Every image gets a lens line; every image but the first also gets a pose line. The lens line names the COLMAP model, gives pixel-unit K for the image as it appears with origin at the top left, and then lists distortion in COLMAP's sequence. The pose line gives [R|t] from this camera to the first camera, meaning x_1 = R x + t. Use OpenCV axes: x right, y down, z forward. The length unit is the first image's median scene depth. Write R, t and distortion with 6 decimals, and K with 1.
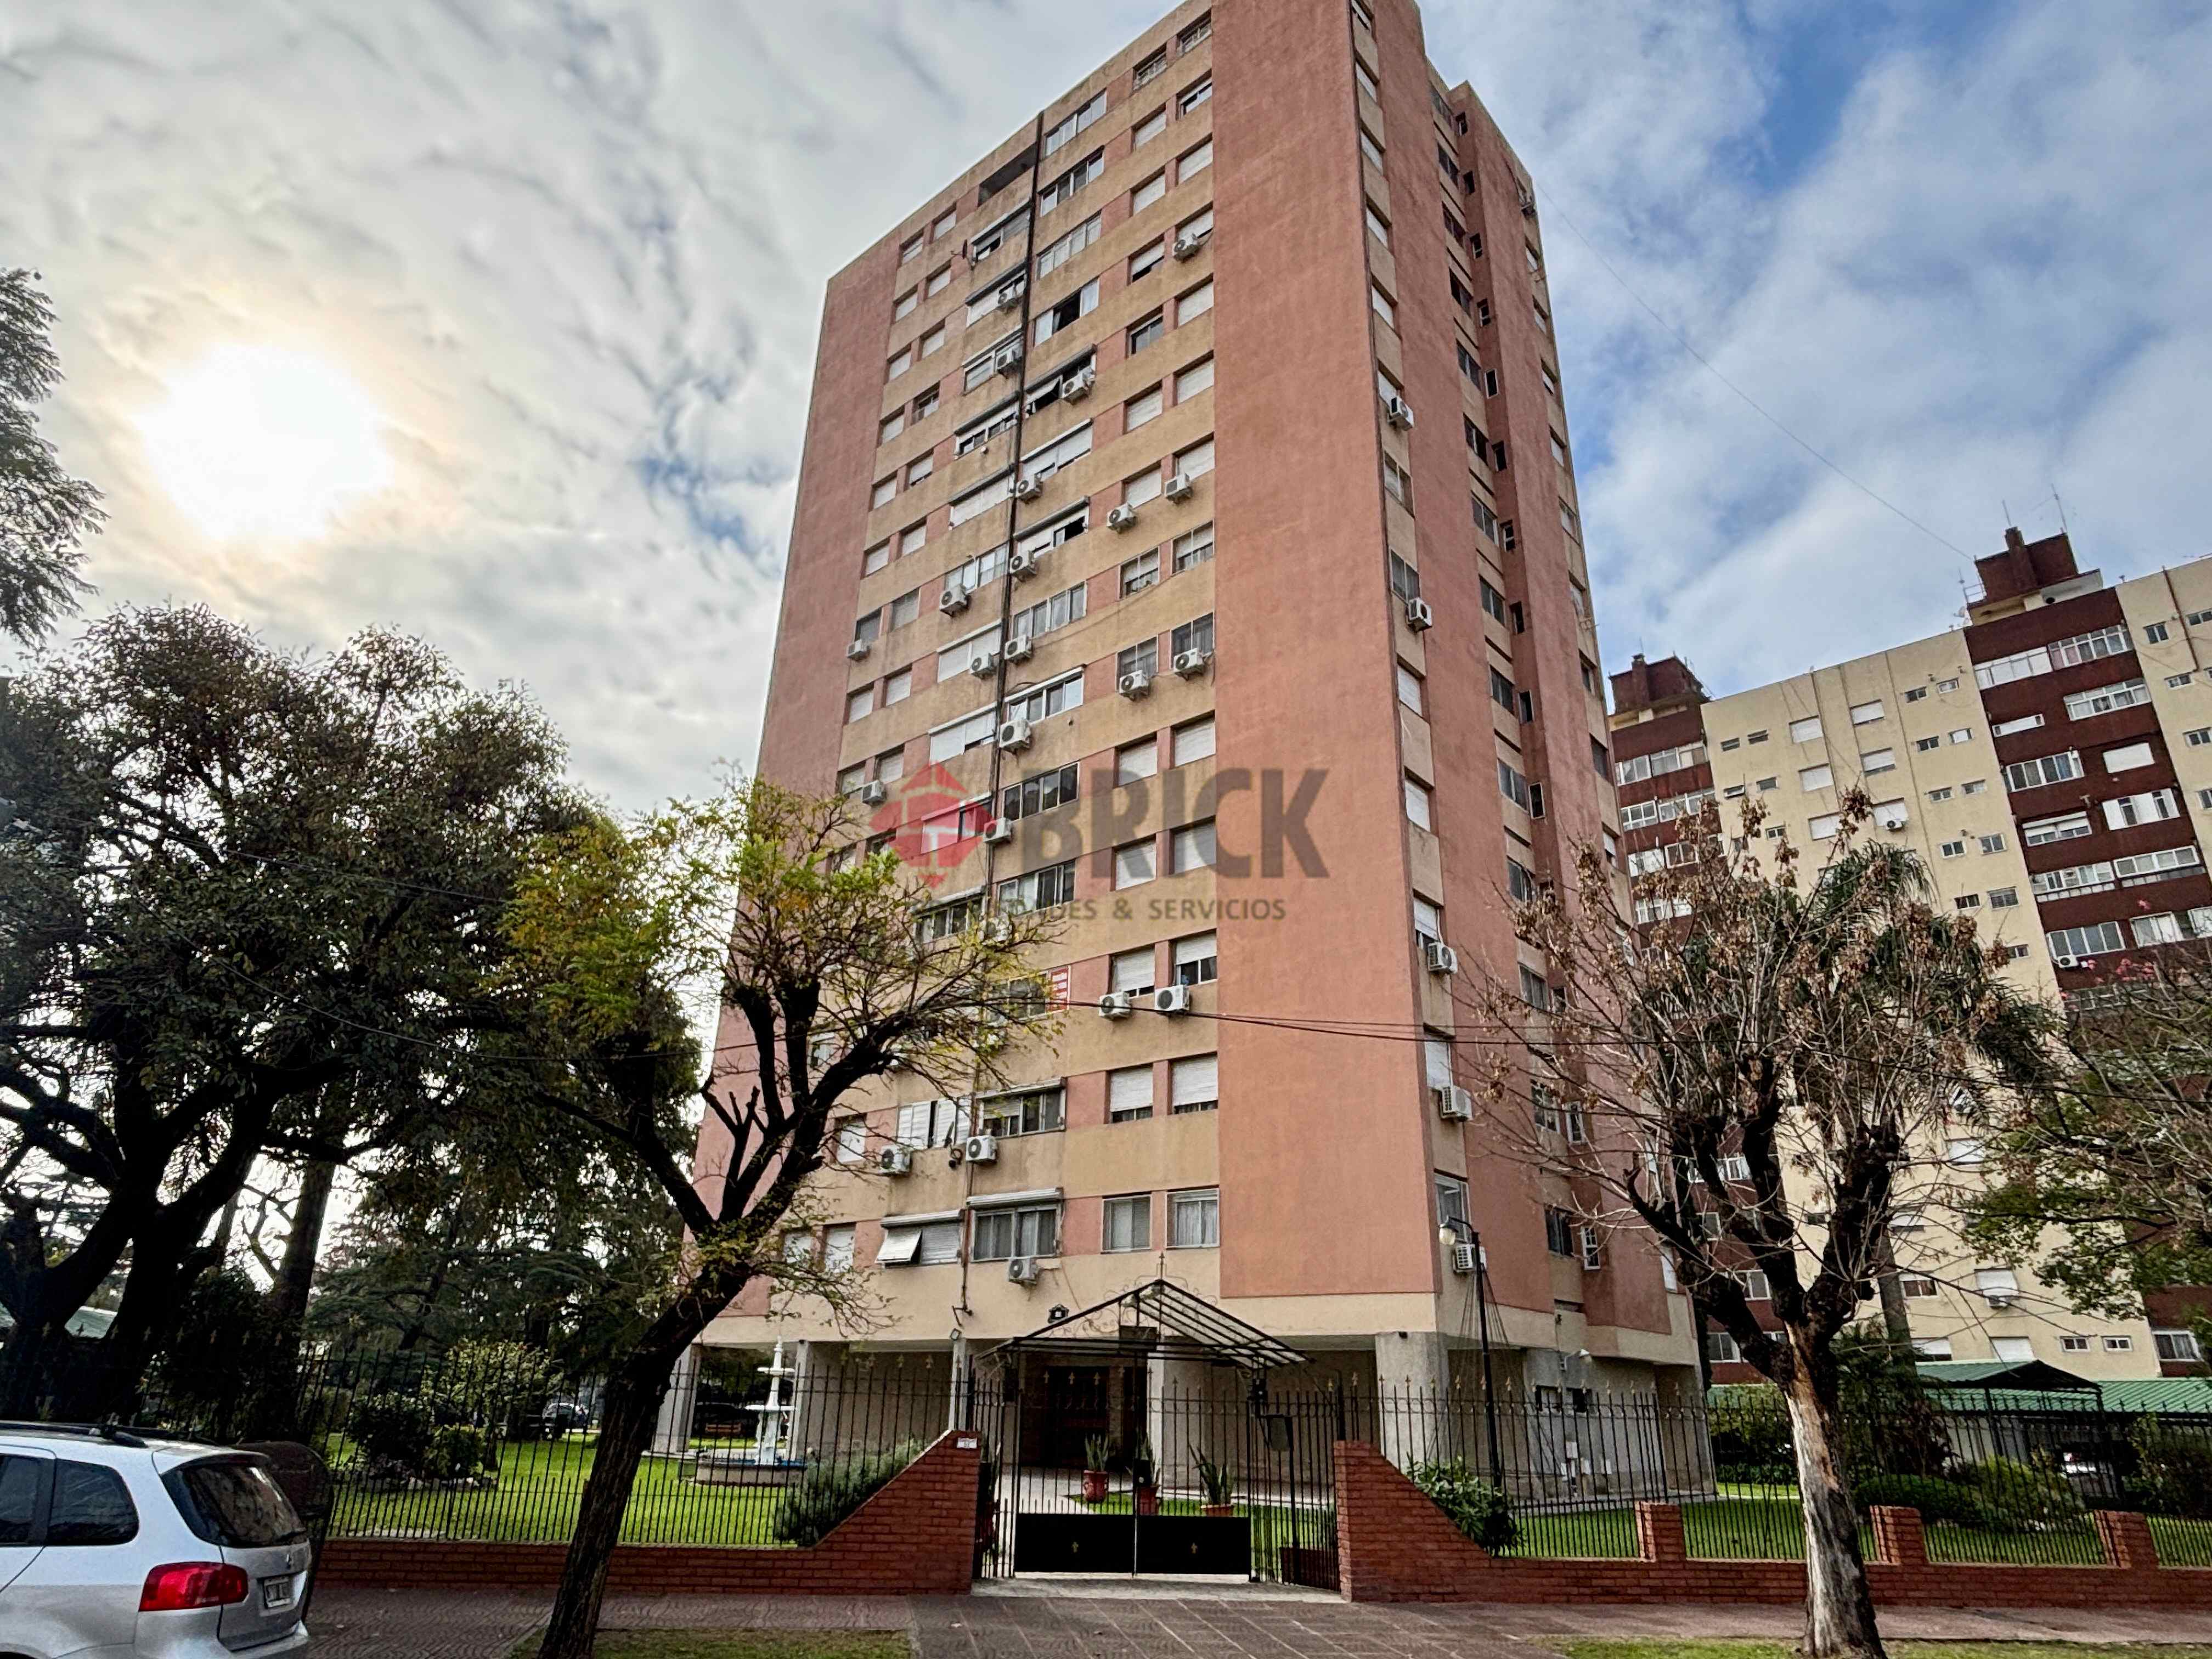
lens RADIAL K [[1303.9, 0, 1106.0], [0, 1303.9, 829.5], [0, 0, 1]] dist [0.016676, -0.001298]
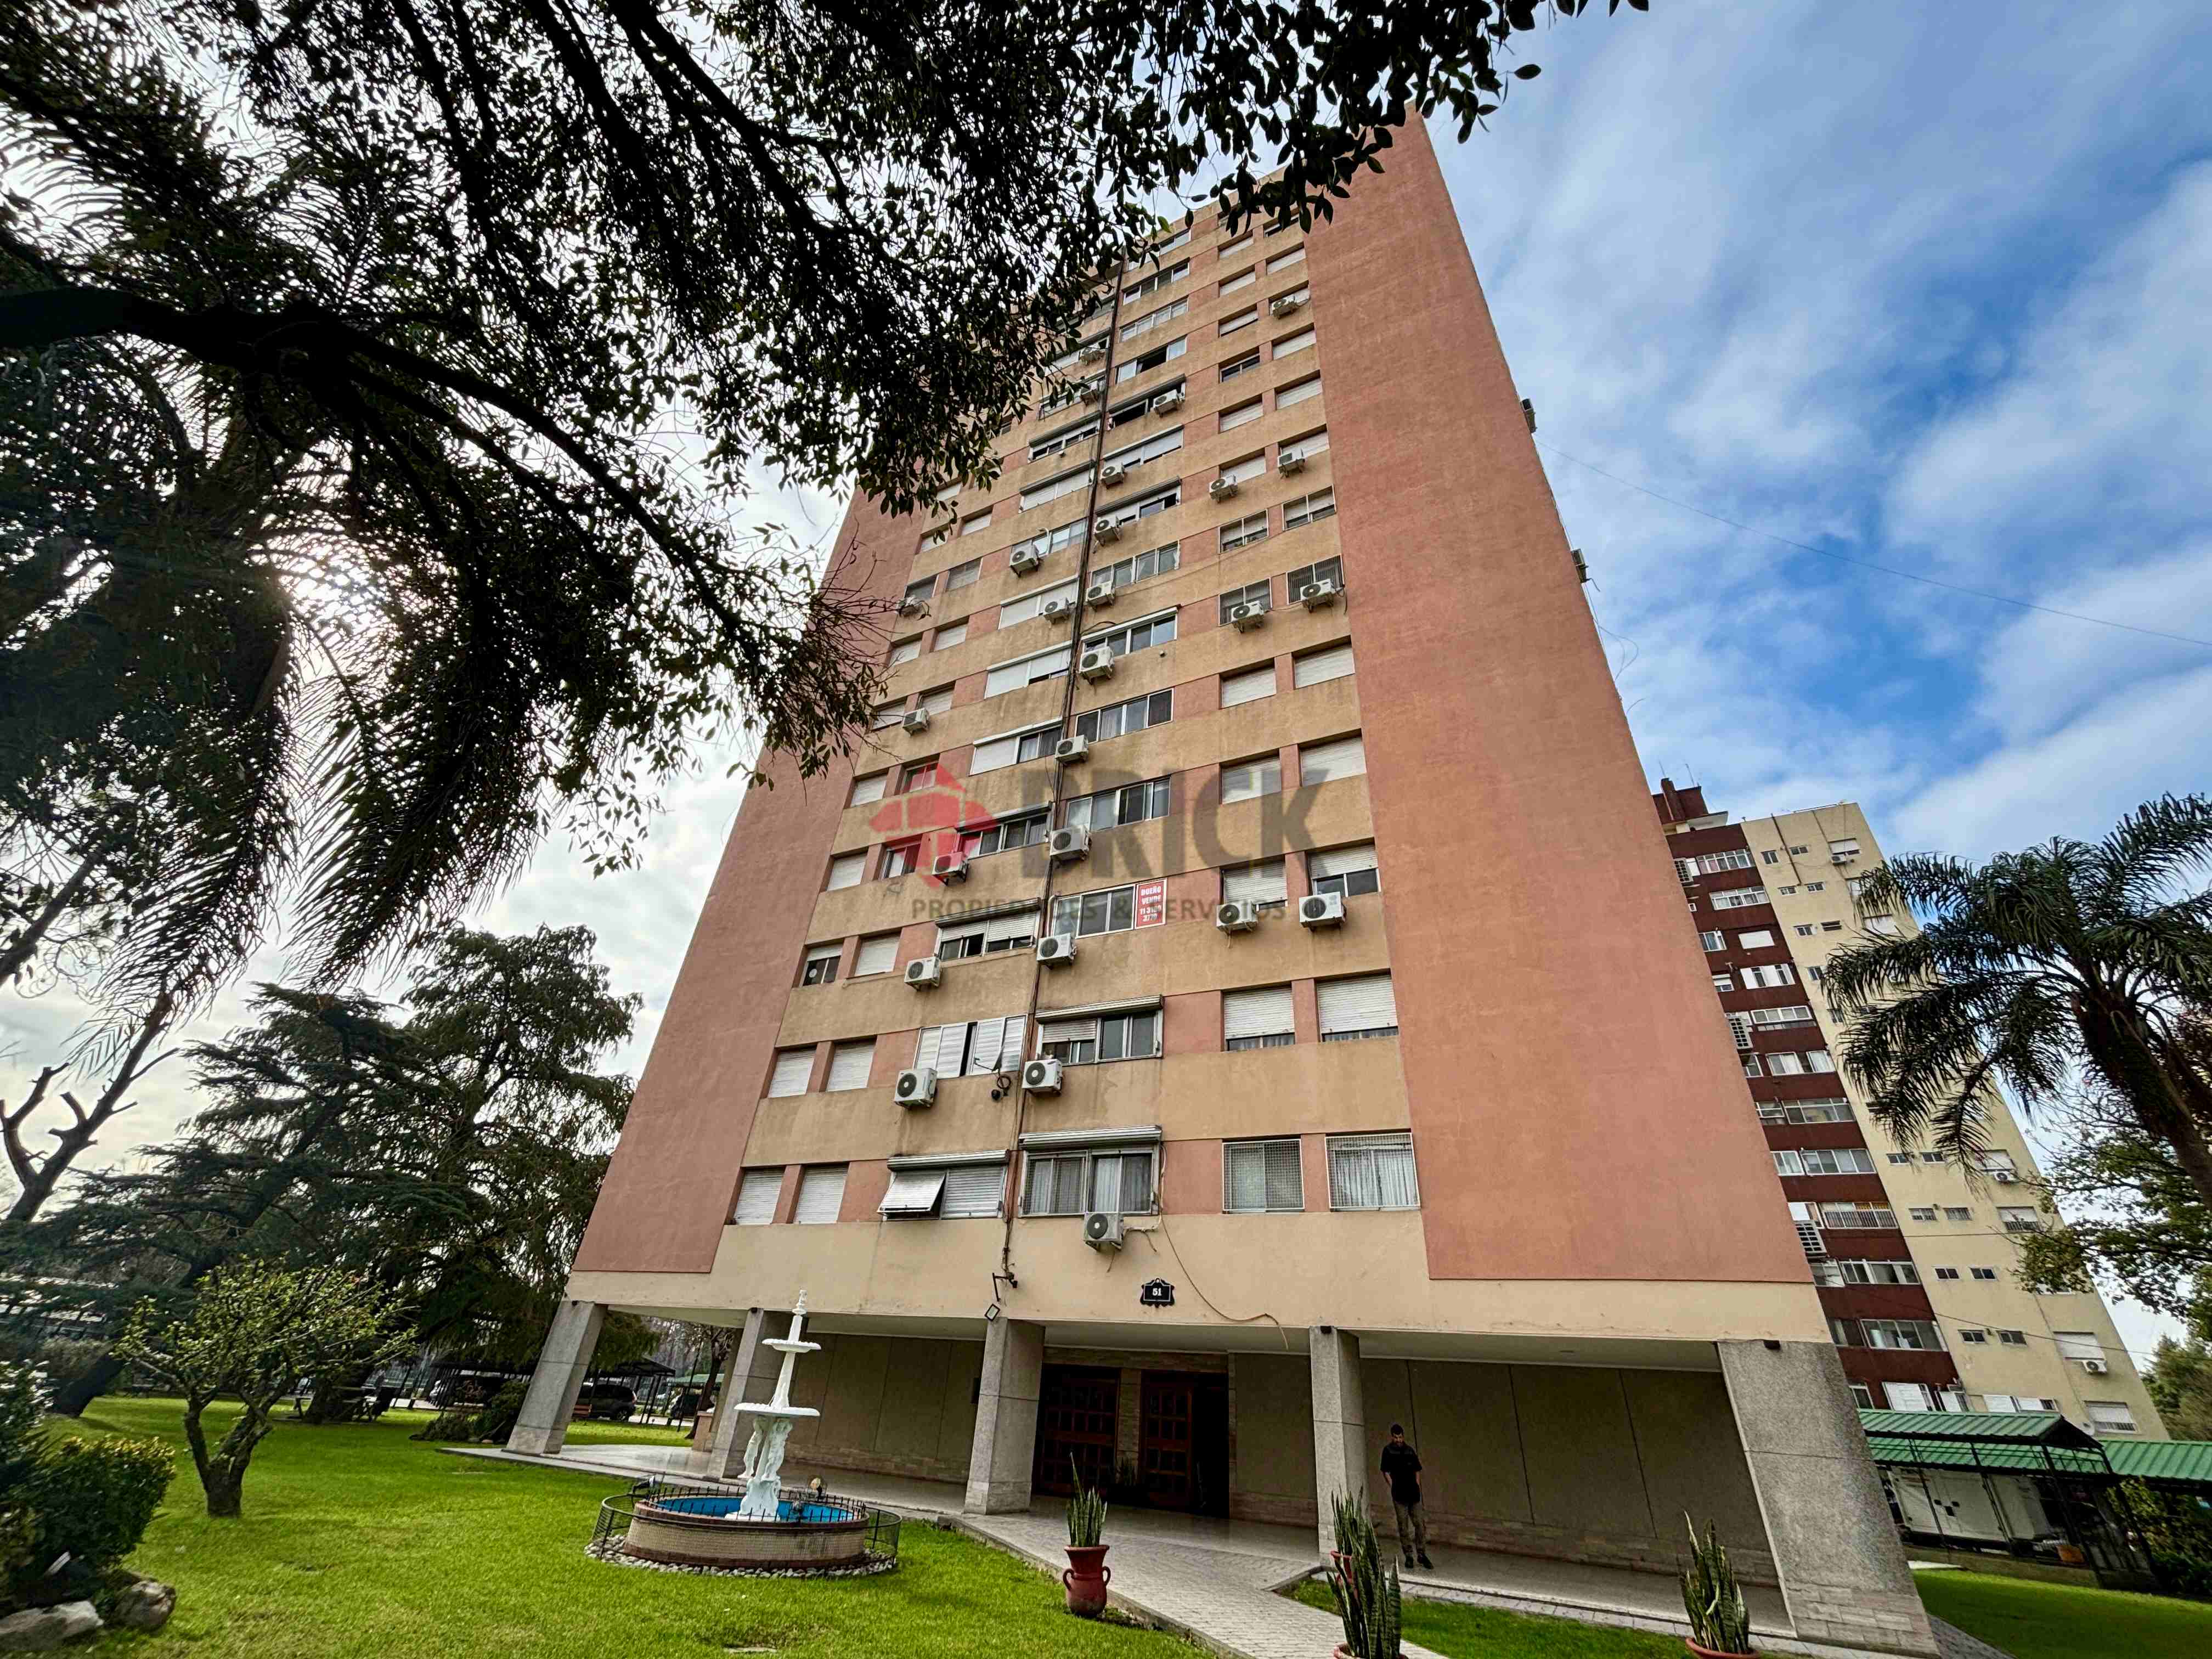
lens RADIAL K [[882.3, 0, 1099.9], [0, 882.3, 829.0], [0, 0, 1]] dist [0.000291, -0.000348]
pose [[0.970357, 0.167171, 0.174532, -0.175017], [-0.137099, 0.975491, -0.172109, 0.174474], [-0.199026, 0.143079, 0.969493, 0.408215]]
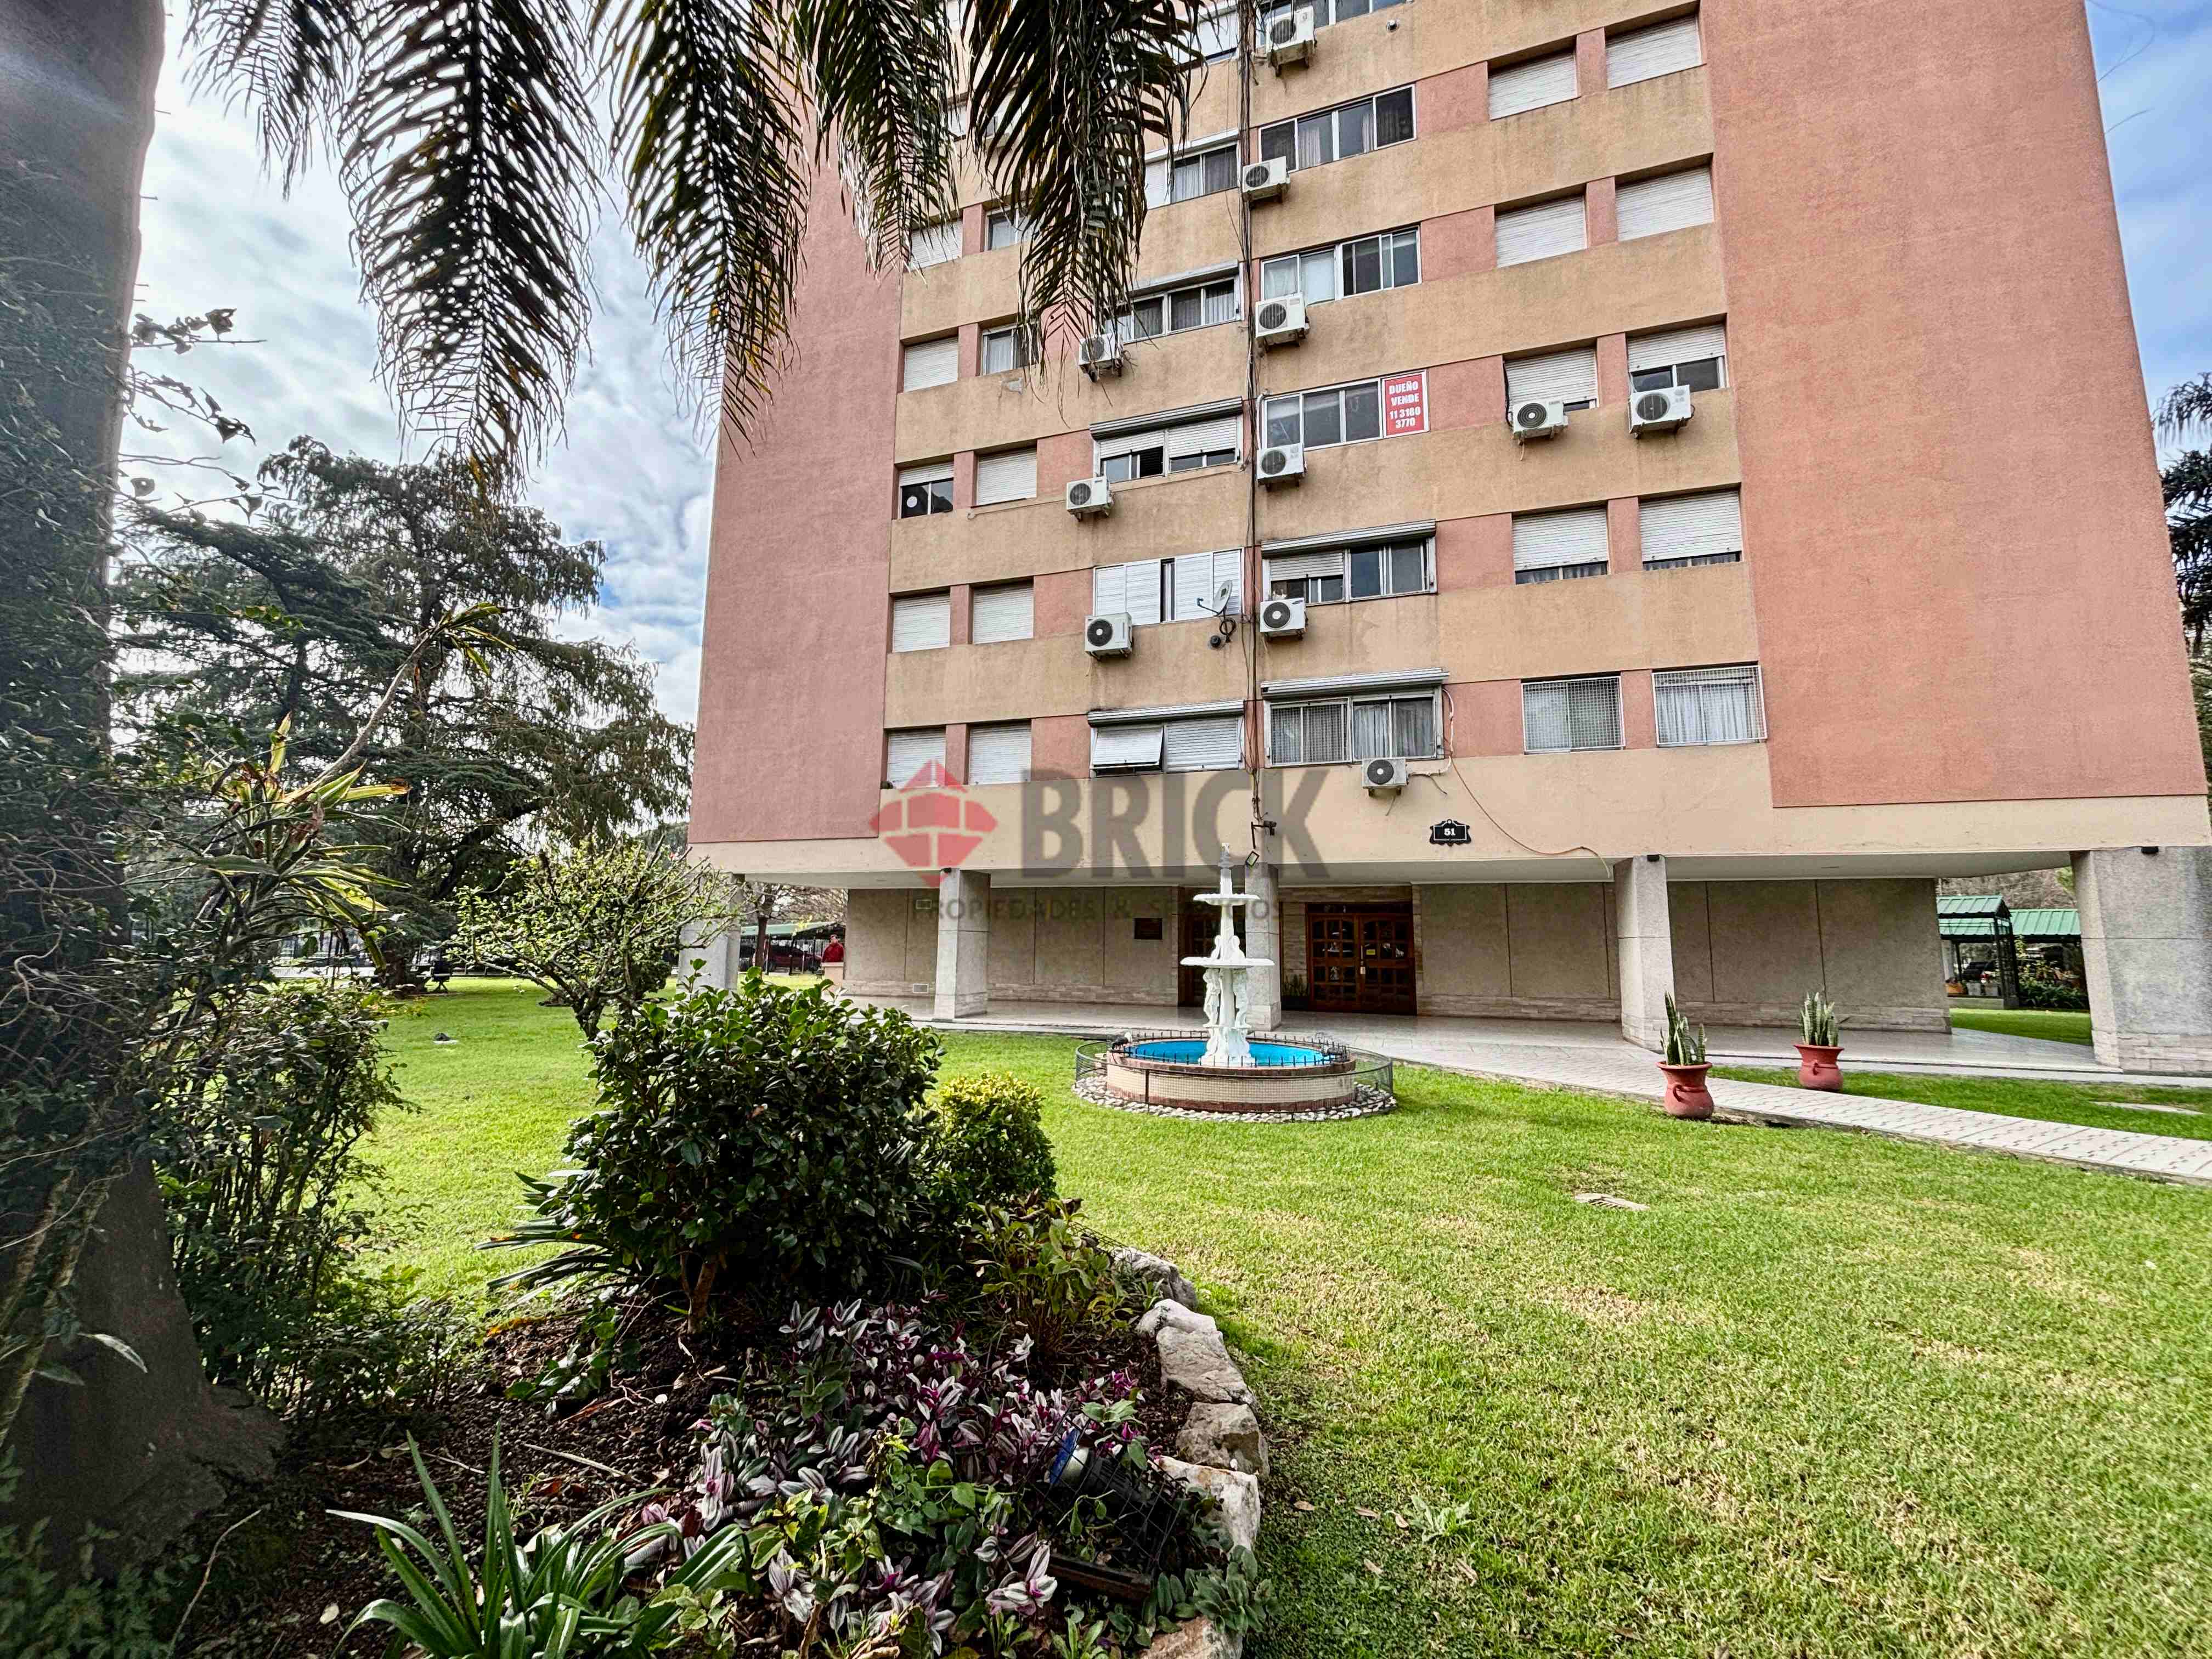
lens RADIAL K [[877.3, 0, 1106.0], [0, 877.3, 829.5], [0, 0, 1]] dist [0.000105, 0.000349]
pose [[0.924524, 0.030572, 0.379896, -0.344239], [-0.139685, 0.954597, 0.263122, 0.231035], [-0.354603, -0.296328, 0.886818, 0.548095]]
